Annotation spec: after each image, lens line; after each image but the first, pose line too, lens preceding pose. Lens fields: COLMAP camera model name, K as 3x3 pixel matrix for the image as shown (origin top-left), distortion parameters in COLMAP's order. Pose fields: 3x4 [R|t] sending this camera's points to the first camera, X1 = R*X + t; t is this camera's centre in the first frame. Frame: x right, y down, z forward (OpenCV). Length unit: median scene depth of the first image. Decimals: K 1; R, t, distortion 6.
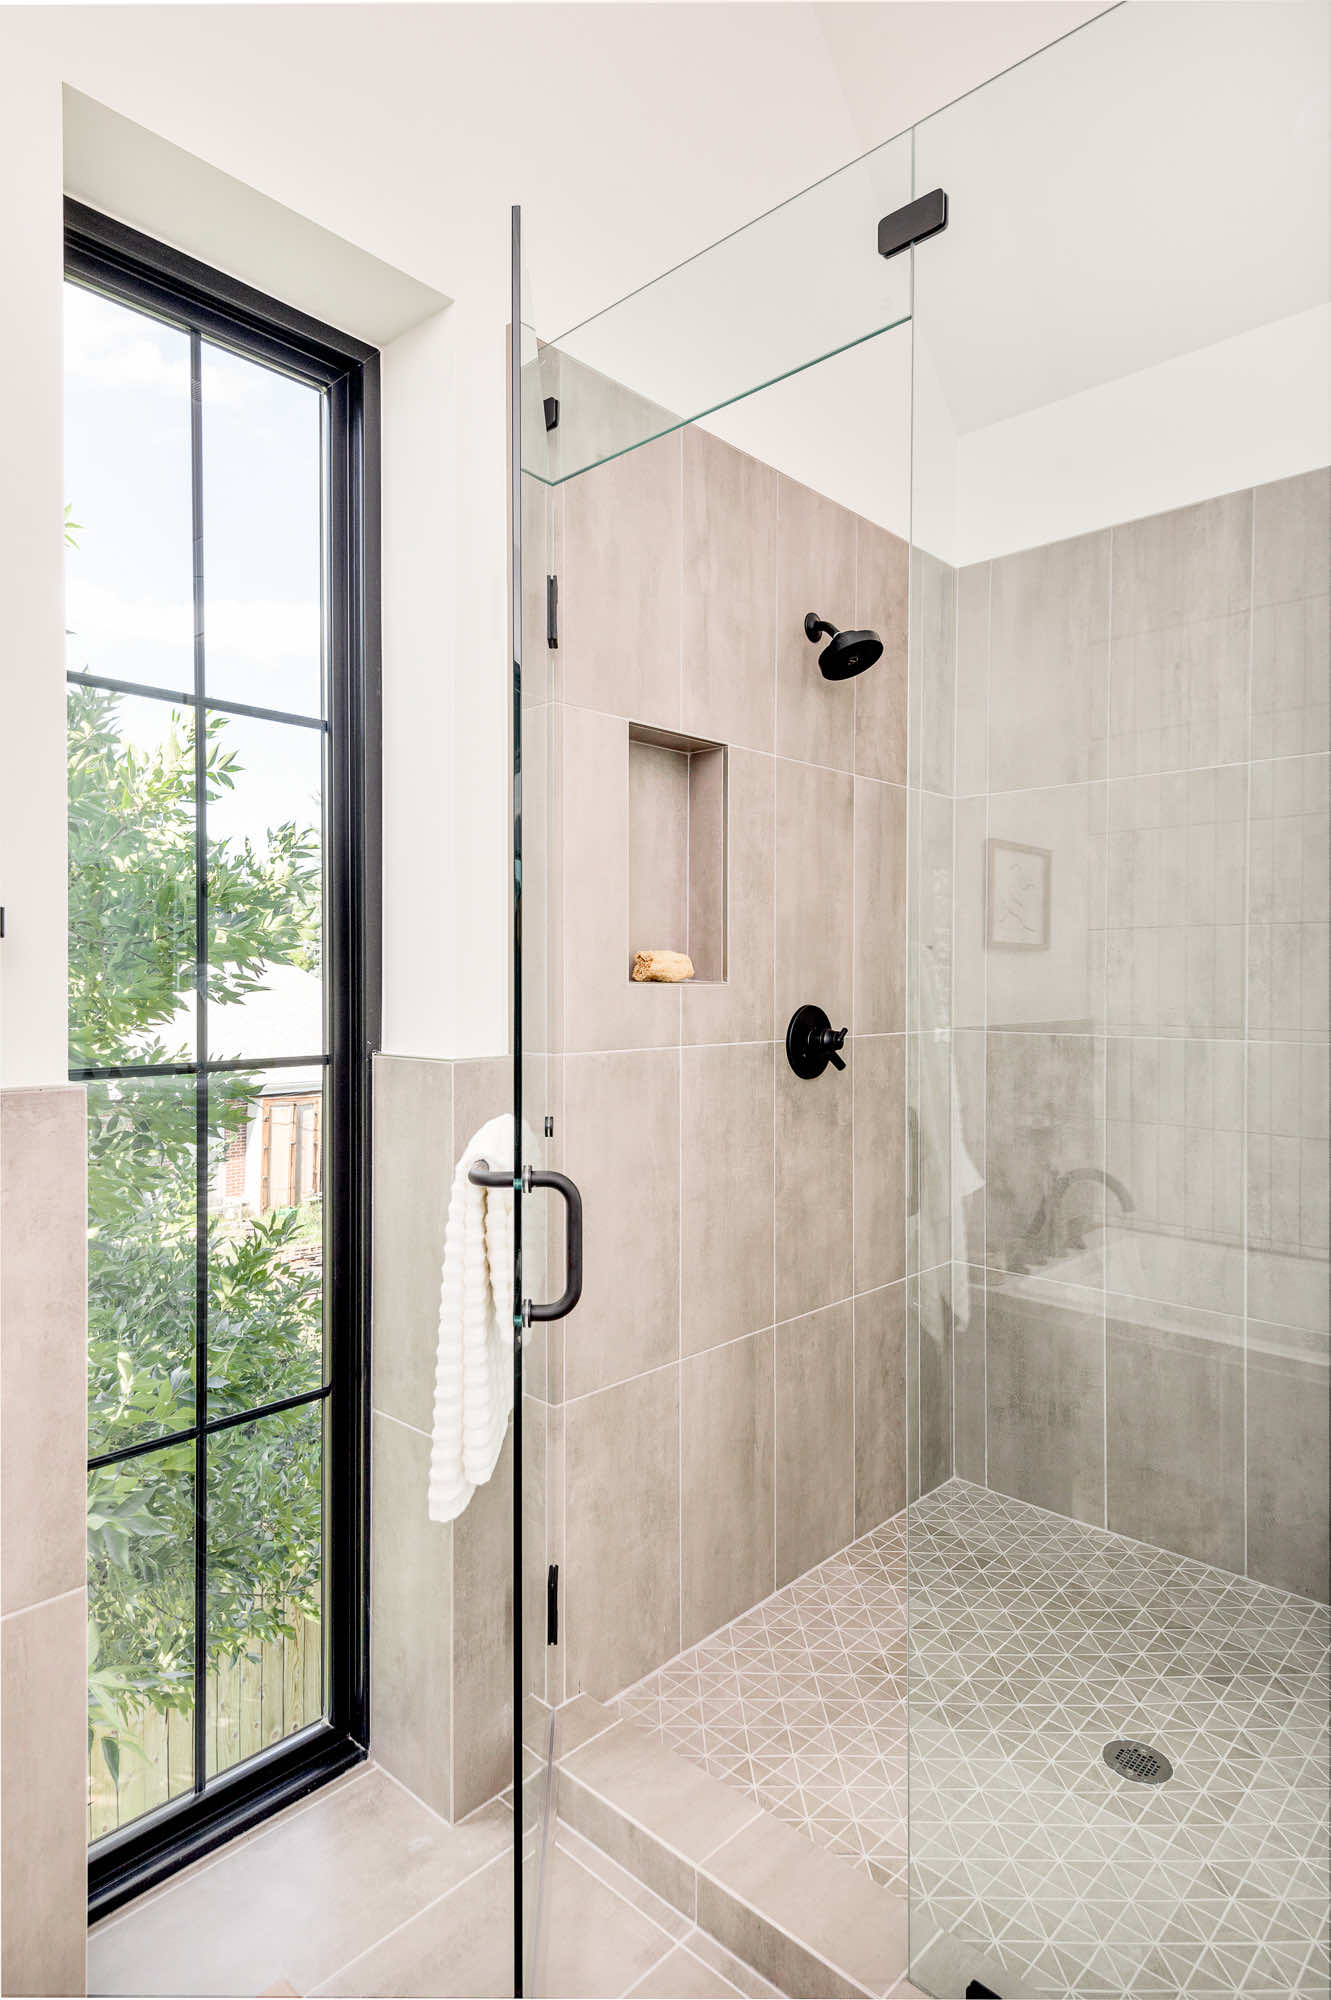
lens RADIAL K [[1081.2, 0, 674.1], [0, 1081.2, 971.7], [0, 0, 1]] dist [-0.000804, -0.000583]
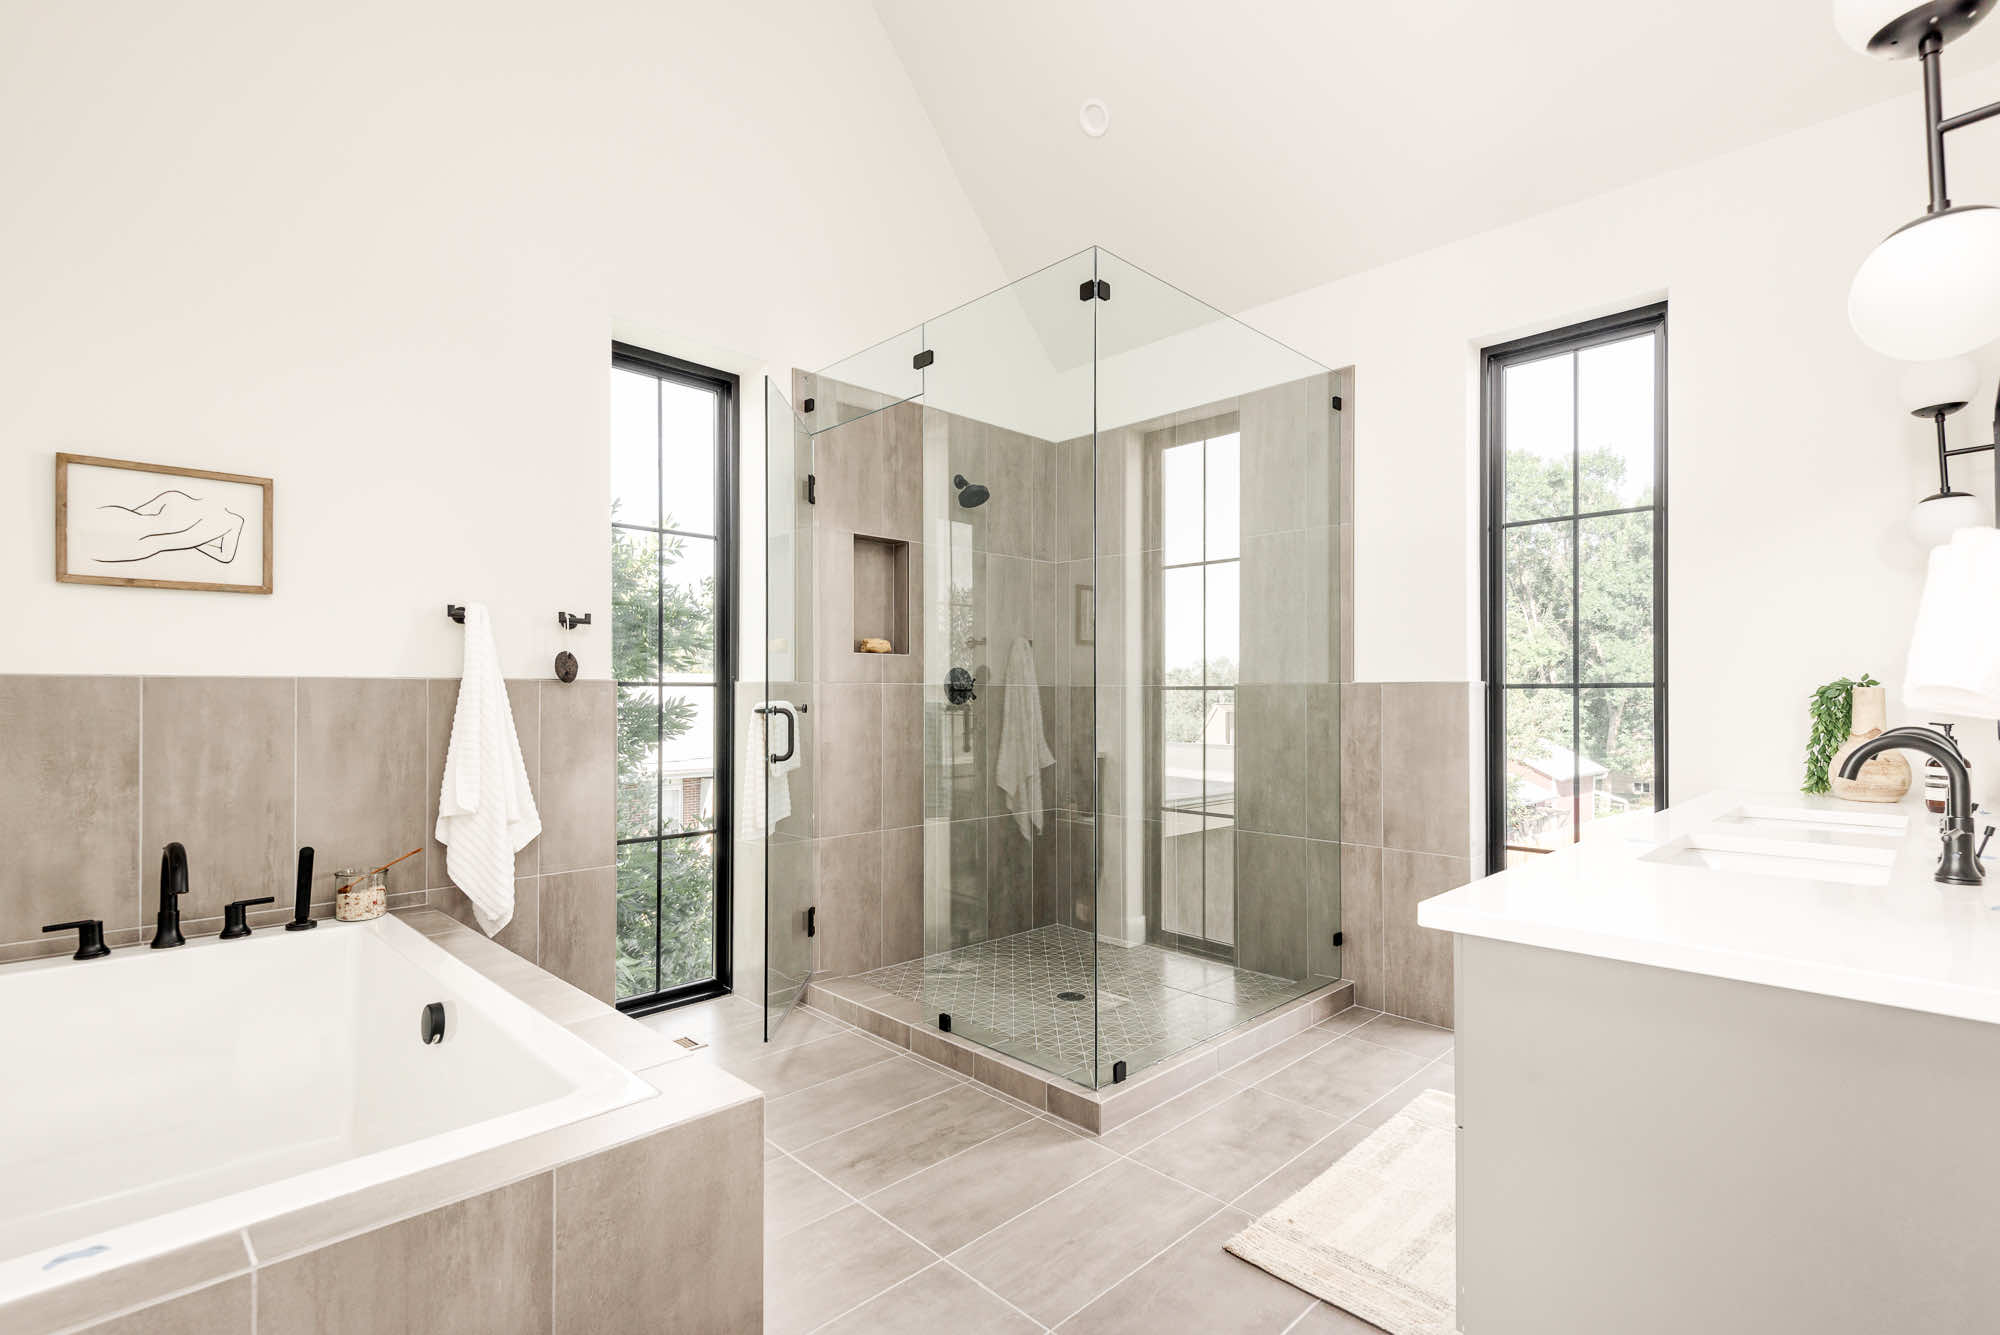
lens RADIAL K [[930.7, 0, 1041.6], [0, 930.7, 669.2], [0, 0, 1]] dist [-0.000243, -0.000400]
pose [[0.999720, -0.003191, -0.023435, 0.392690], [0.002650, 0.999730, -0.023099, 0.091483], [0.023503, 0.023030, 0.999458, -0.898400]]
